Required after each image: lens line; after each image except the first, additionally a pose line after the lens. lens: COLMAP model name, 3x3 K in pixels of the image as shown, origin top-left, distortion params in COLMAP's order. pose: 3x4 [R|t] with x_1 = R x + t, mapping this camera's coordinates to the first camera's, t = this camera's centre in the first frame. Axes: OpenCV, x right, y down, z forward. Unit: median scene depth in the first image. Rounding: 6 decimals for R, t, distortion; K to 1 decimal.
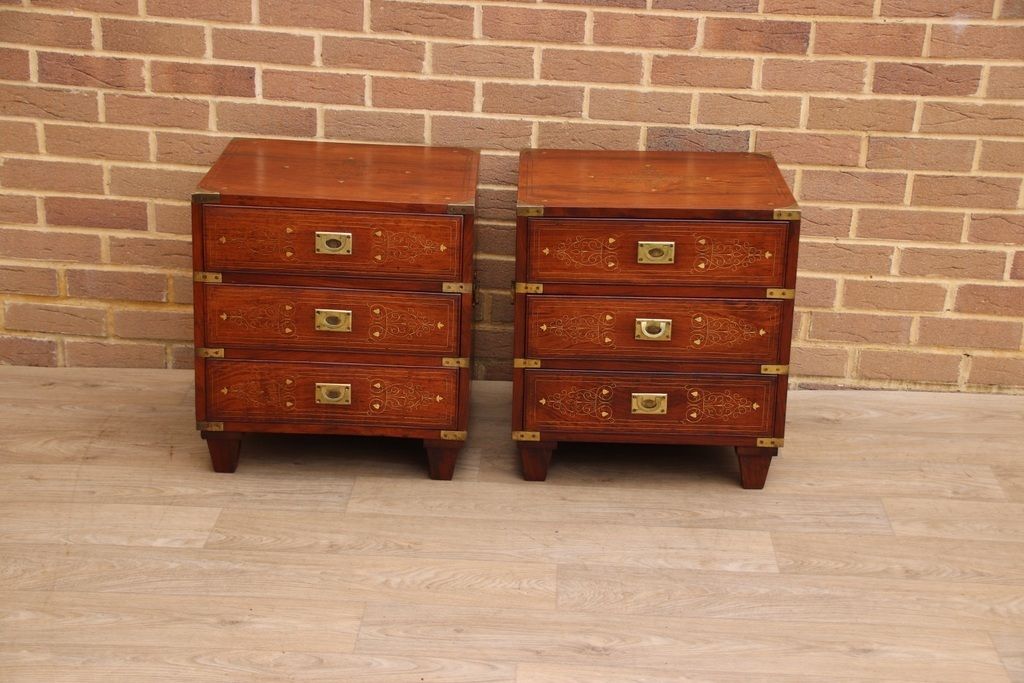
lens RADIAL K [[1845.2, 0, 515.8], [0, 1845.2, 353.7], [0, 0, 1]] dist [0.262641, 0.444473]
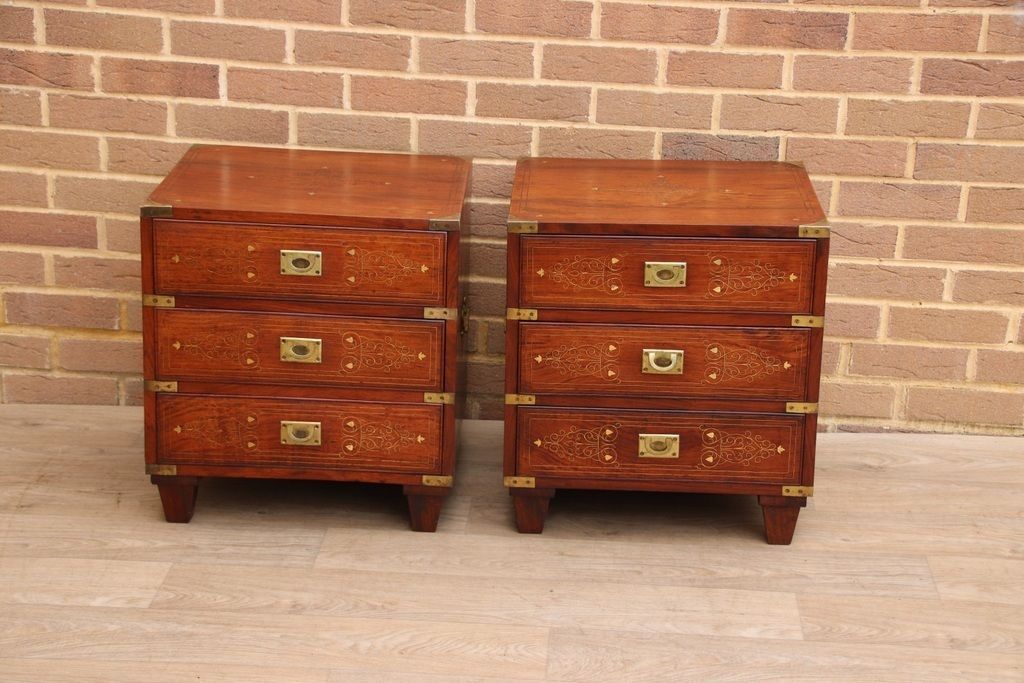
lens RADIAL K [[2131.8, 0, 510.1], [0, 2131.8, 354.3], [0, 0, 1]] dist [0.387799, 0.765785]
pose [[0.999718, 0.003426, -0.023503, 0.023017], [-0.003889, 0.999799, -0.019688, 0.003432], [0.023431, 0.019774, 0.999530, -0.018639]]
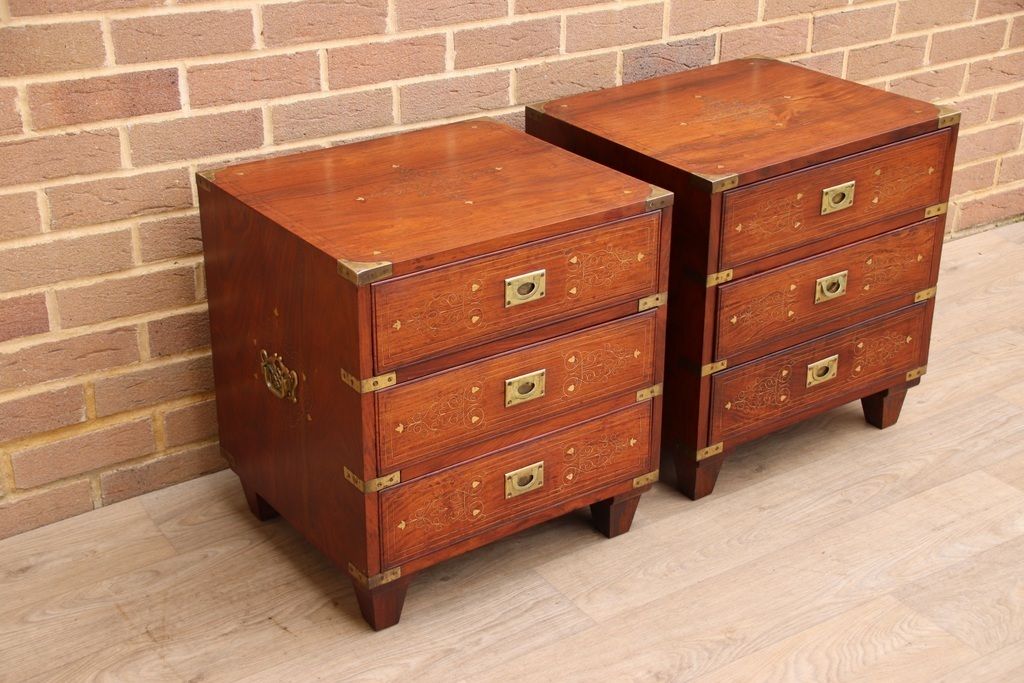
lens RADIAL K [[1557.8, 0, 539.6], [0, 1557.8, 362.7], [0, 0, 1]] dist [0.172427, 0.167236]
pose [[0.796110, -0.286462, 0.533056, -0.383051], [0.220049, 0.957598, 0.185971, -0.128829], [-0.563726, -0.030755, 0.825389, 0.434306]]
